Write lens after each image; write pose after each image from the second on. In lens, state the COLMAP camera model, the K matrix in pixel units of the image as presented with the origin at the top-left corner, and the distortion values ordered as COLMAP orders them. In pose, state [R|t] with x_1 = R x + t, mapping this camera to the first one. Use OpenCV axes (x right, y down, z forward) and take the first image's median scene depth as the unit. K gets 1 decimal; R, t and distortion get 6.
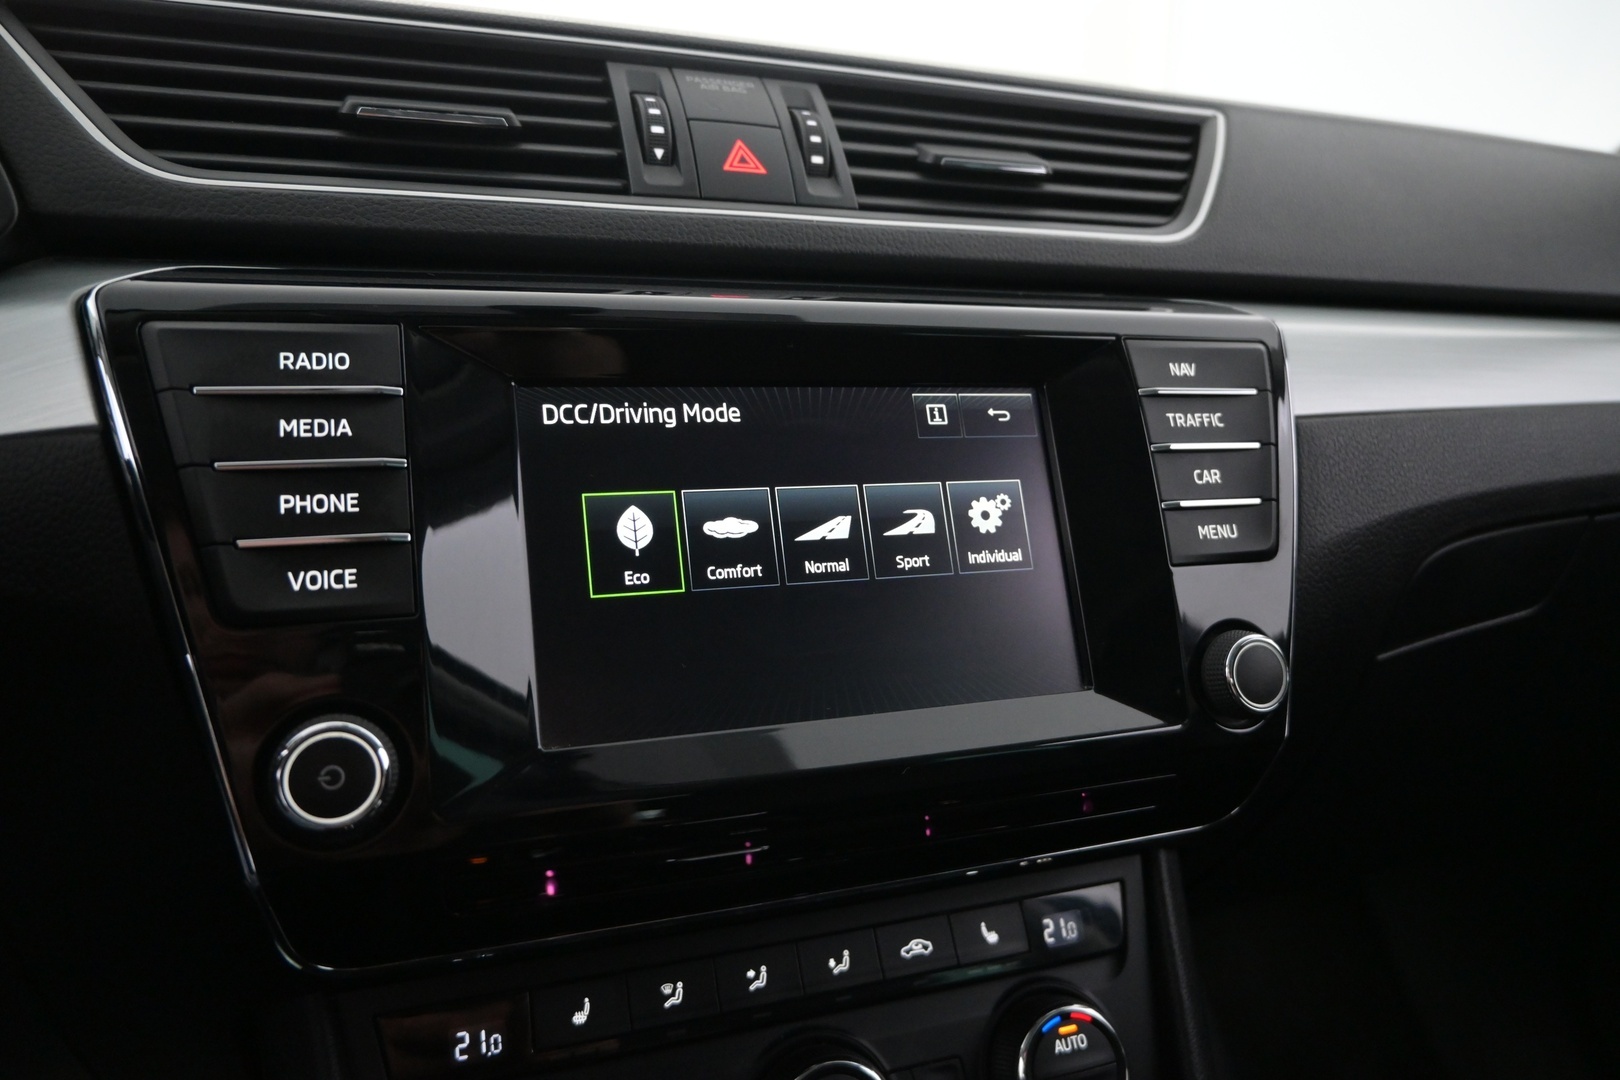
lens RADIAL K [[1116.0, 0, 810.0], [0, 1116.0, 540.0], [0, 0, 1]] dist [0.002773, 0.000154]
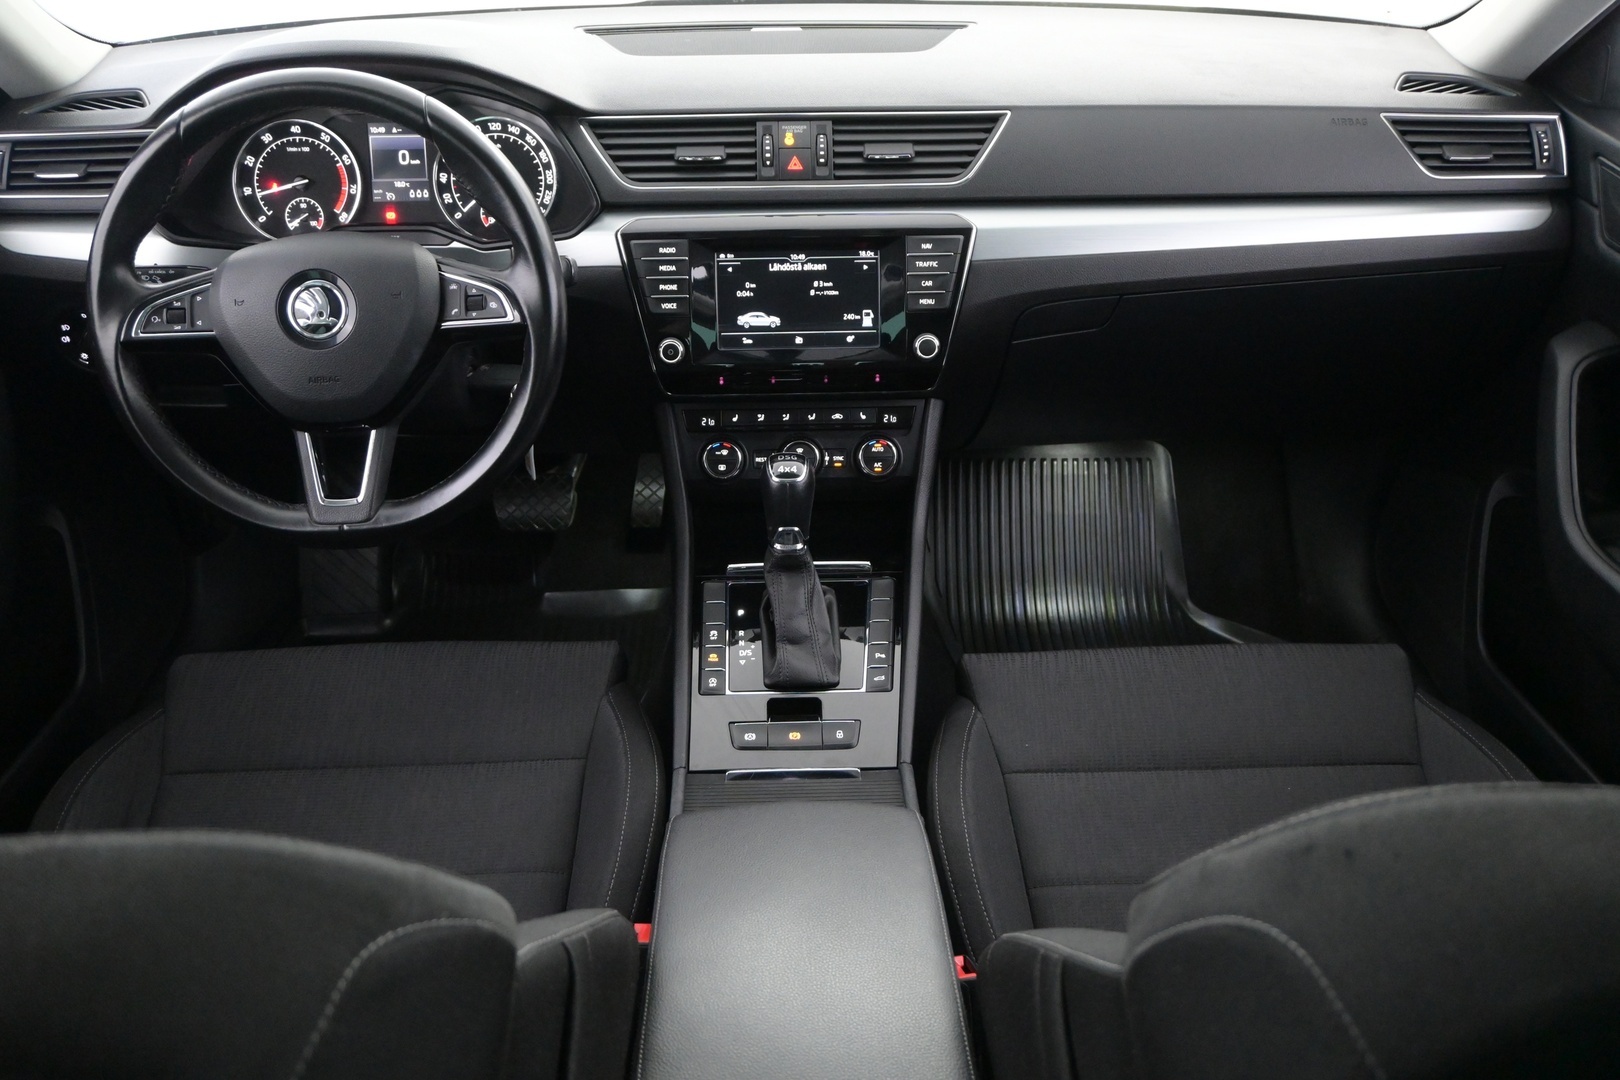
lens RADIAL K [[1499.4, 0, 805.5], [0, 1499.4, 502.7], [0, 0, 1]] dist [0.127349, 0.000220]
pose [[0.942753, 0.143426, -0.301075, 1.397755], [-0.033962, 0.939391, 0.341161, -0.911419], [0.331759, -0.311405, 0.890485, -3.085866]]
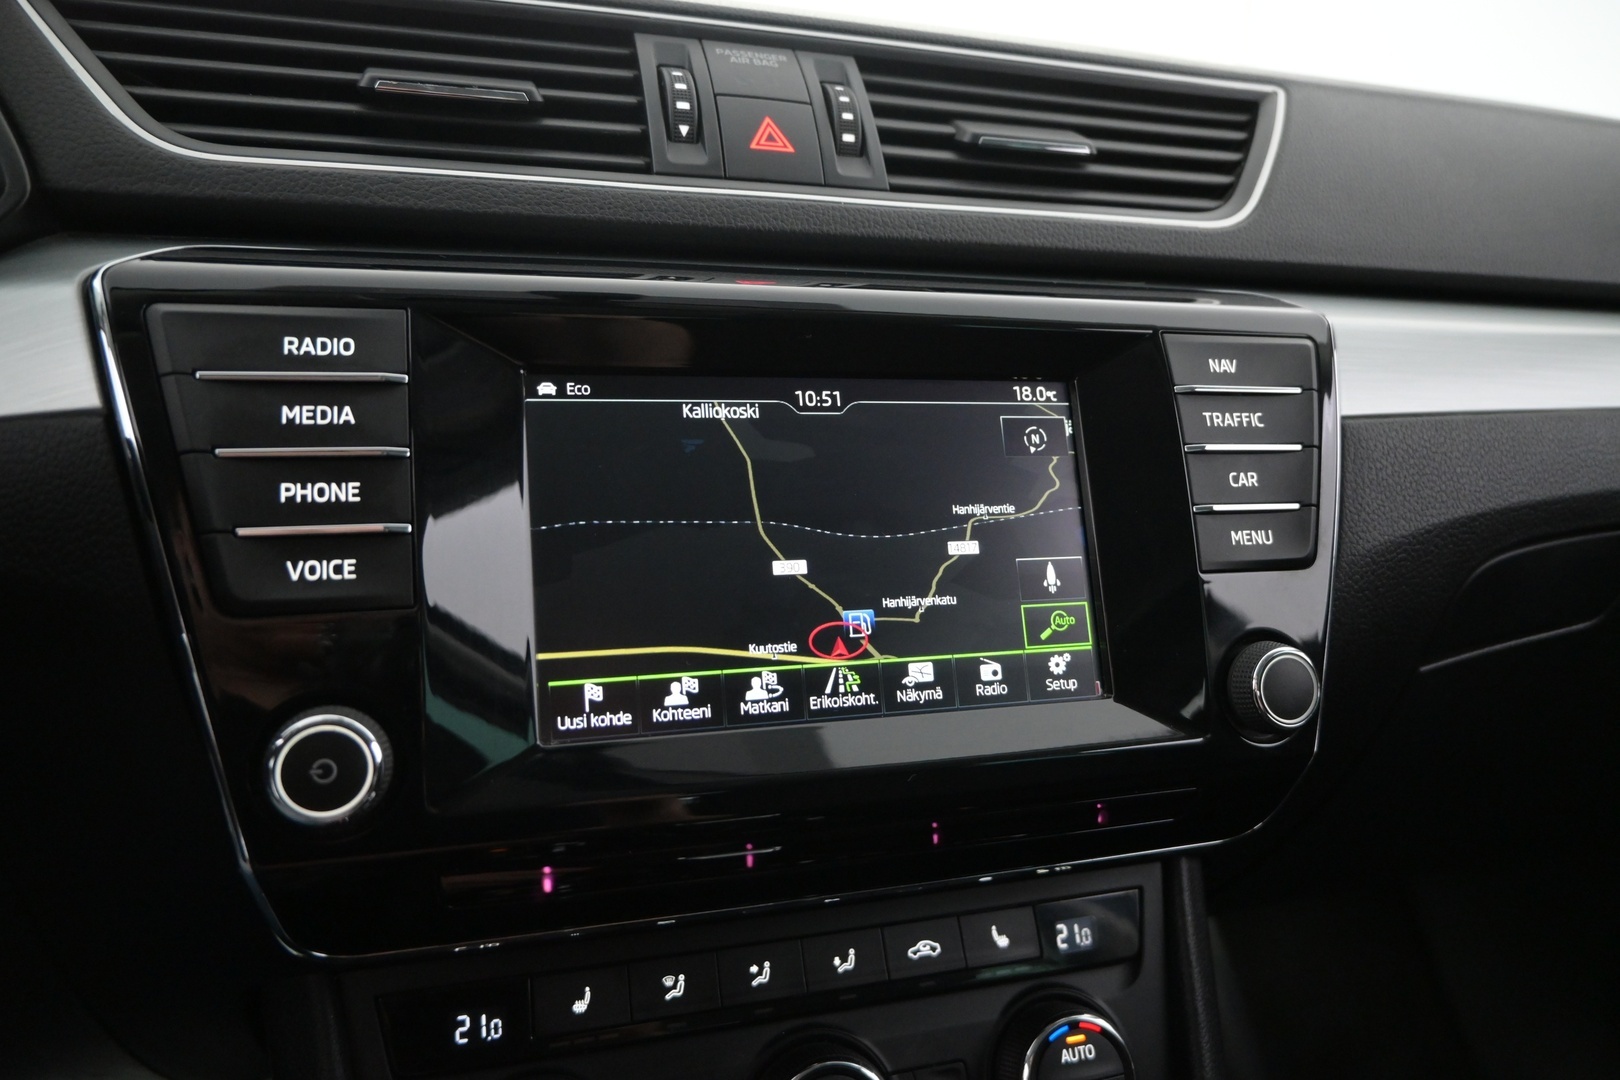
lens RADIAL K [[1119.8, 0, 810.0], [0, 1119.8, 540.0], [0, 0, 1]] dist [0.004697, 0.000257]
pose [[0.998442, 0.030290, -0.046868, 0.031029], [-0.028662, 0.998975, 0.035025, -0.027883], [0.047881, -0.033627, 0.998287, 0.020495]]
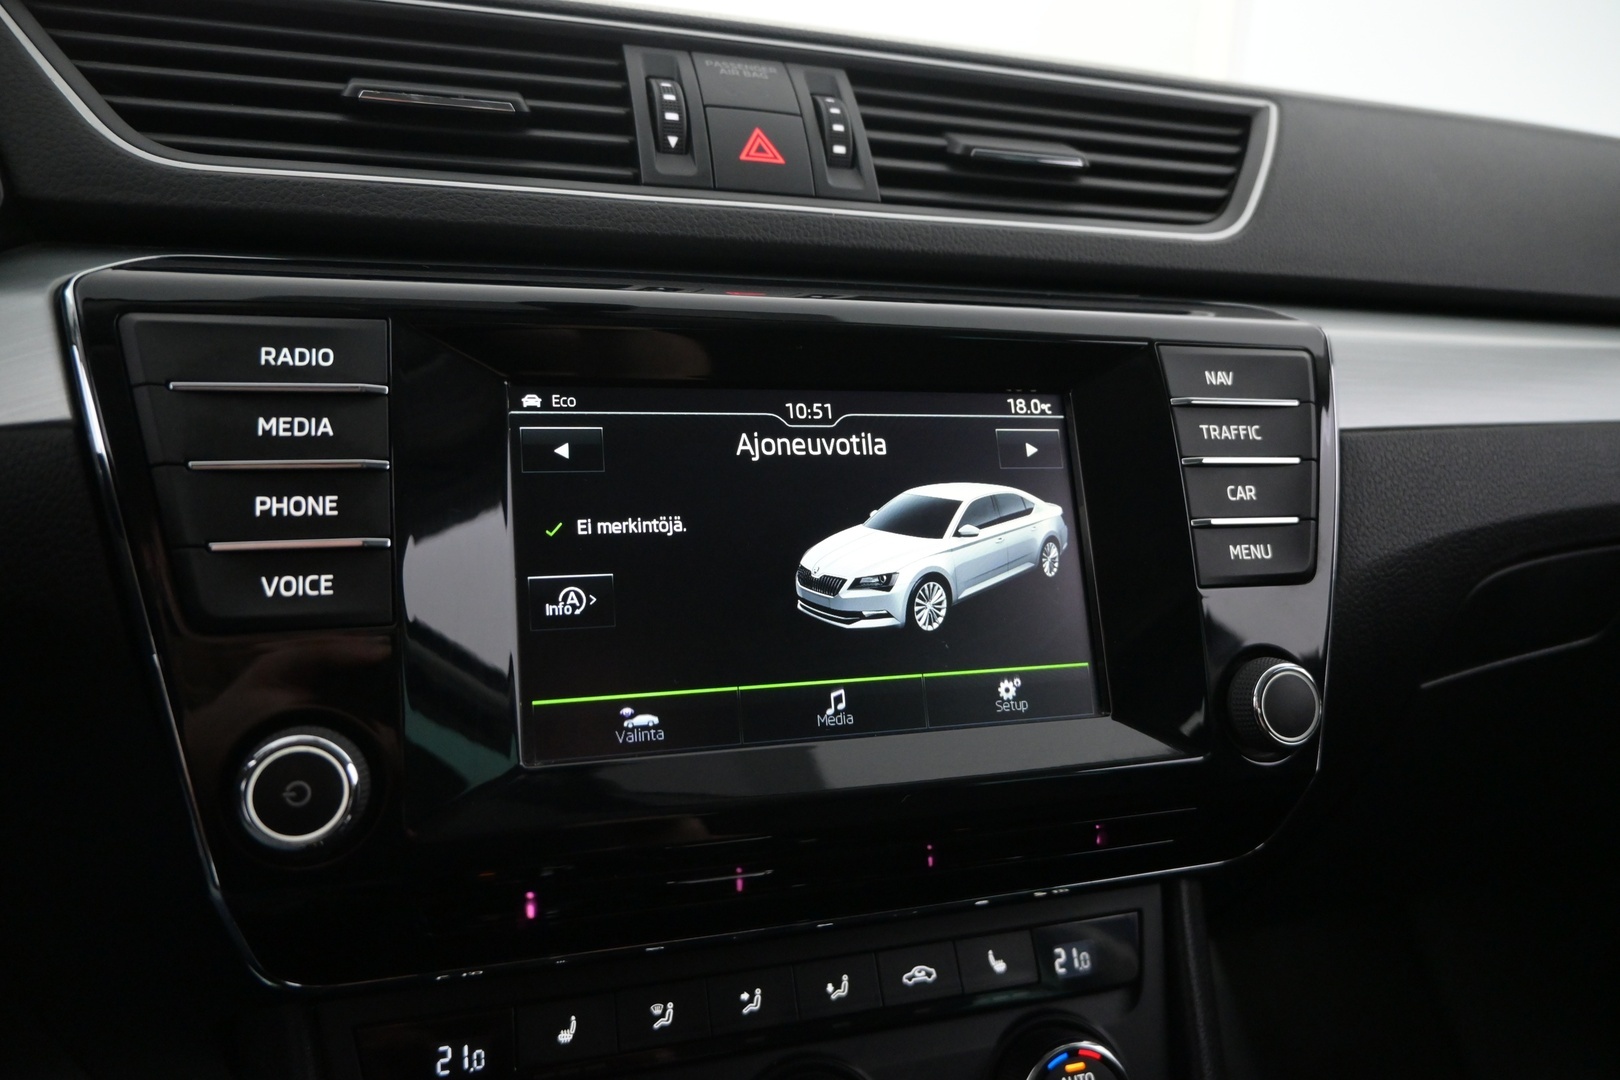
lens RADIAL K [[1116.0, 0, 810.0], [0, 1116.0, 540.0], [0, 0, 1]] dist [0.002773, 0.000154]
pose [[0.998755, 0.026962, -0.041960, 0.032431], [-0.026317, 0.999528, 0.015827, -0.022350], [0.042367, -0.014703, 0.998994, 0.041857]]
